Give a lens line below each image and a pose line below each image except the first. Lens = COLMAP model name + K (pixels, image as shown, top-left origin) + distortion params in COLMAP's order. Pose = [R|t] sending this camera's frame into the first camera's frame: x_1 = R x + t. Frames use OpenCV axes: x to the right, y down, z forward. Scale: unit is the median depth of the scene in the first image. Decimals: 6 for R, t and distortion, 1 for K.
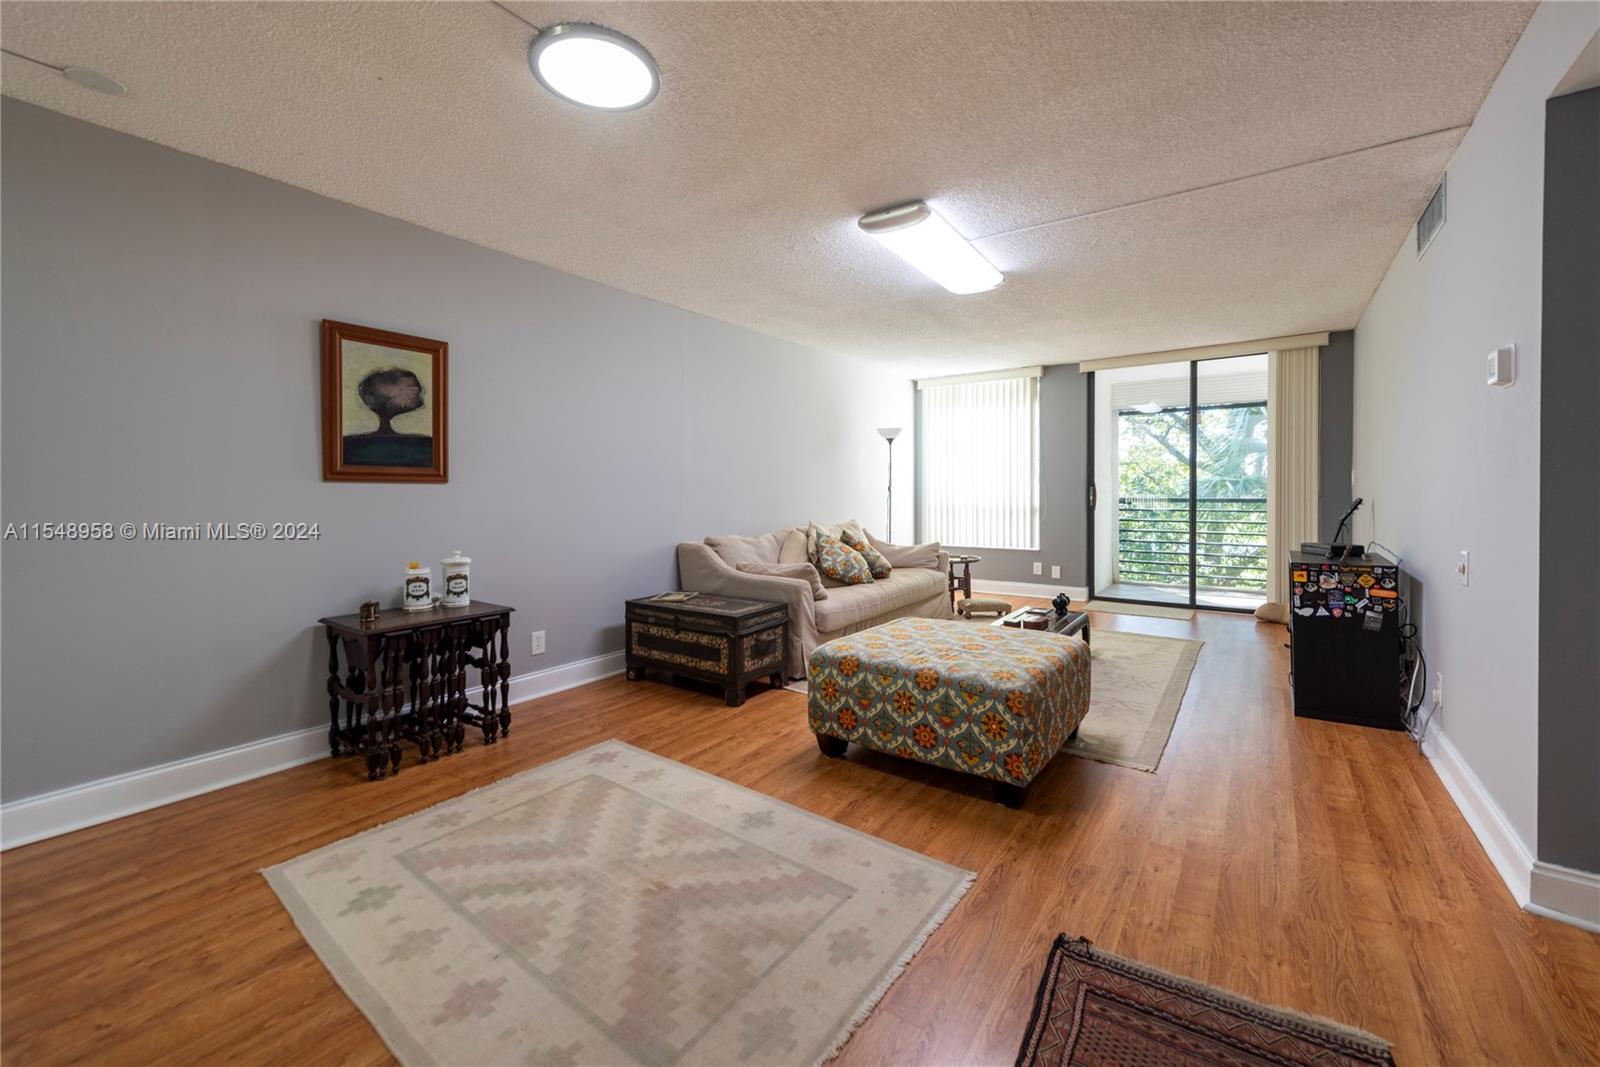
lens RADIAL K [[650.2, 0, 809.7], [0, 650.2, 504.0], [0, 0, 1]] dist [0.003215, -0.000124]
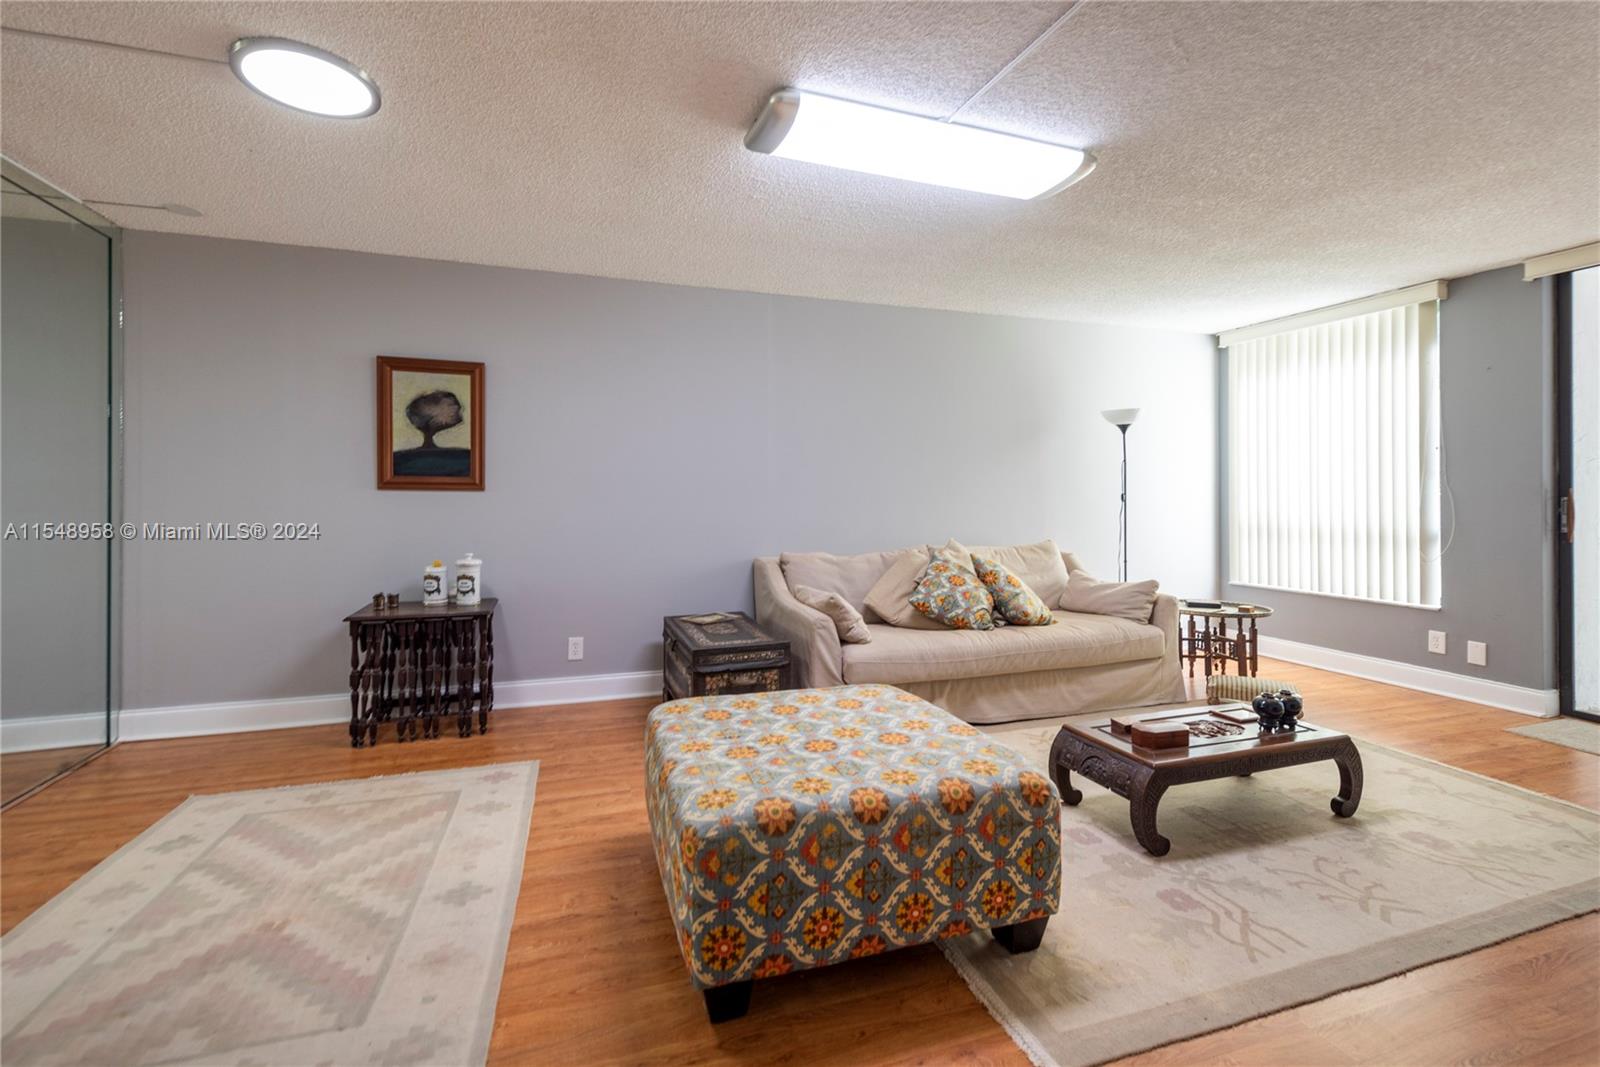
lens RADIAL K [[698.9, 0, 783.4], [0, 698.9, 498.2], [0, 0, 1]] dist [0.005369, -0.000408]
pose [[0.795817, 0.005850, -0.605508, 0.596088], [-0.017276, 0.999766, -0.013047, -0.014144], [0.605290, 0.020843, 0.795732, 0.395062]]
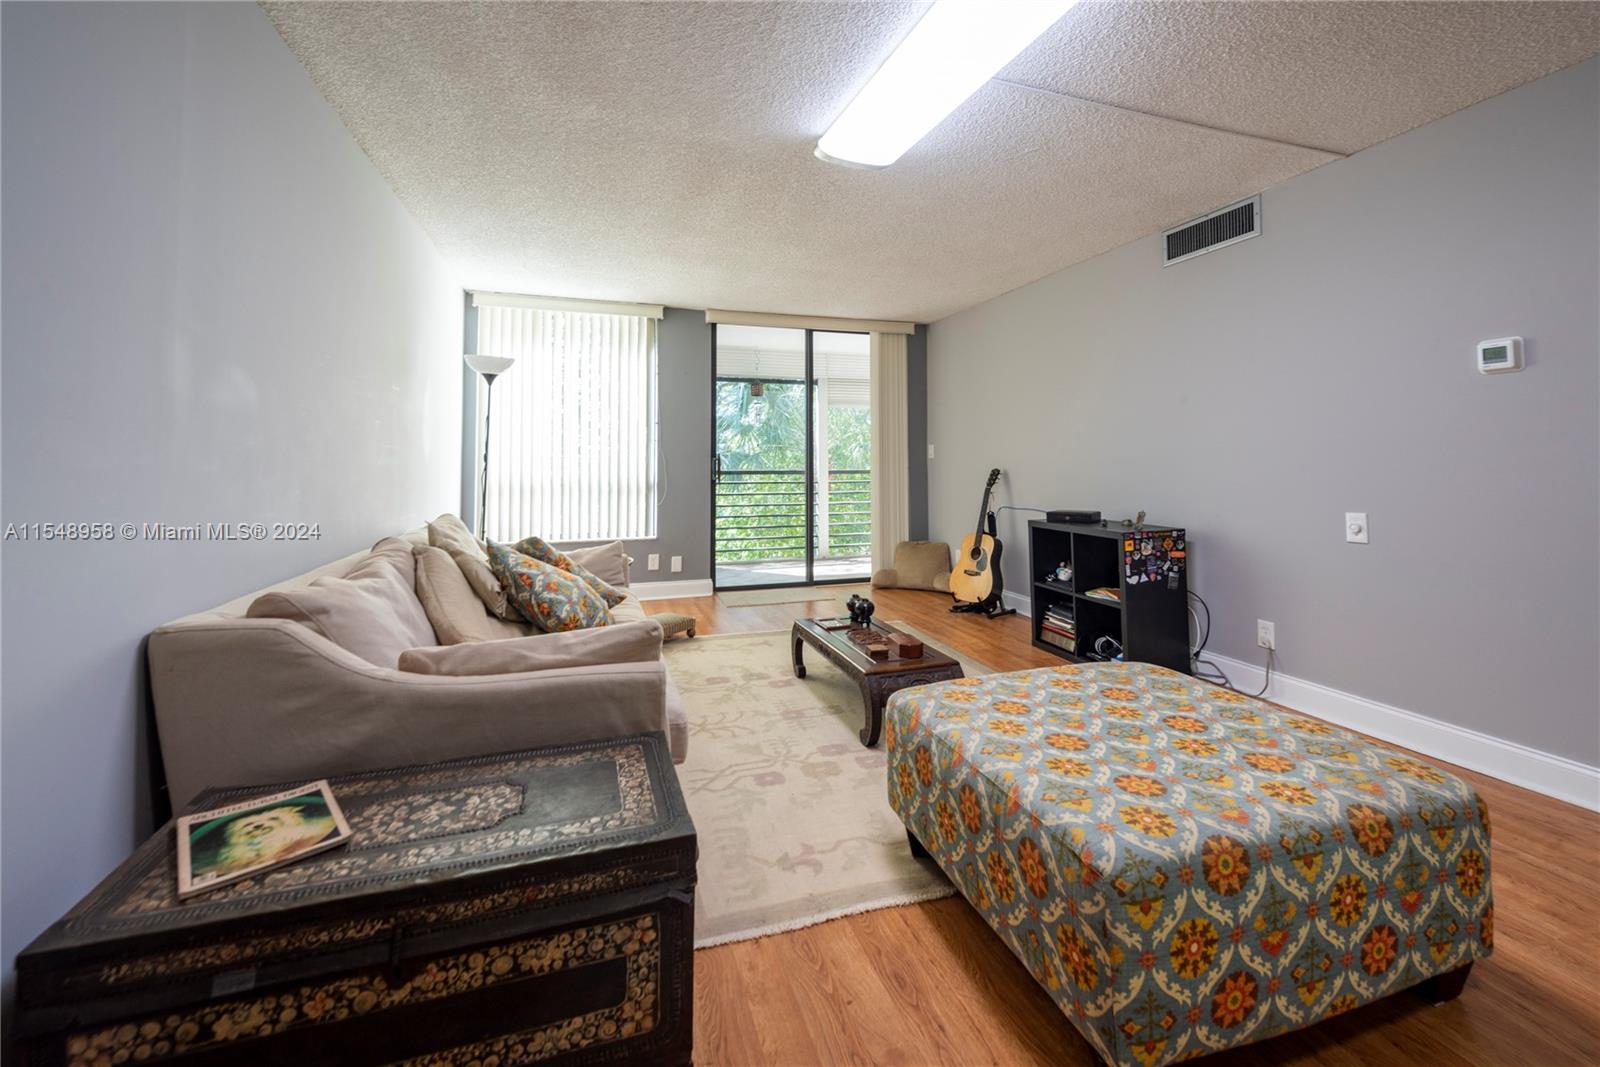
lens RADIAL K [[658.6, 0, 817.4], [0, 658.6, 439.4], [0, 0, 1]] dist [0.000991, -0.000053]
pose [[0.588600, 0.031937, 0.807793, -0.394280], [0.014670, 0.998633, -0.050172, -0.011195], [-0.808291, 0.041381, 0.587327, 0.824167]]
